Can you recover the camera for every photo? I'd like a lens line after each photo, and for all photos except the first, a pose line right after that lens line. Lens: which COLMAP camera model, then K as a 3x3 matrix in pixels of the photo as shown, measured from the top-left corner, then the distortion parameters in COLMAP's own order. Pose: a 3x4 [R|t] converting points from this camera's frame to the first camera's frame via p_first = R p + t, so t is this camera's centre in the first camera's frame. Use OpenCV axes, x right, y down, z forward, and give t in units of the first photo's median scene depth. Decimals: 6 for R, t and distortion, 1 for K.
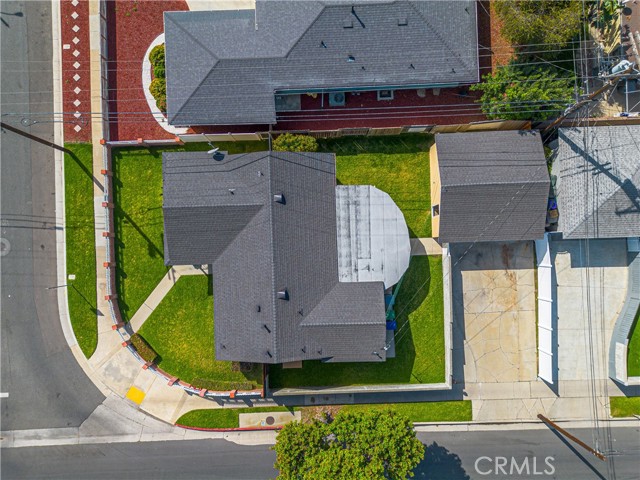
lens RADIAL K [[451.9, 0, 320.0], [0, 451.9, 240.0], [0, 0, 1]] dist [0.074014, -0.072992]
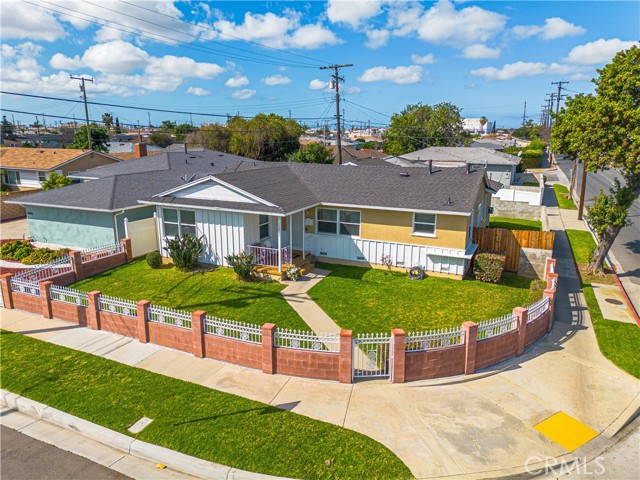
lens RADIAL K [[451.9, 0, 320.0], [0, 451.9, 240.0], [0, 0, 1]] dist [0.074014, -0.072992]
pose [[0.451142, -0.200867, 0.869554, -0.733932], [0.892049, 0.130768, -0.432606, 0.308978], [-0.026814, 0.970851, 0.238178, 0.803147]]
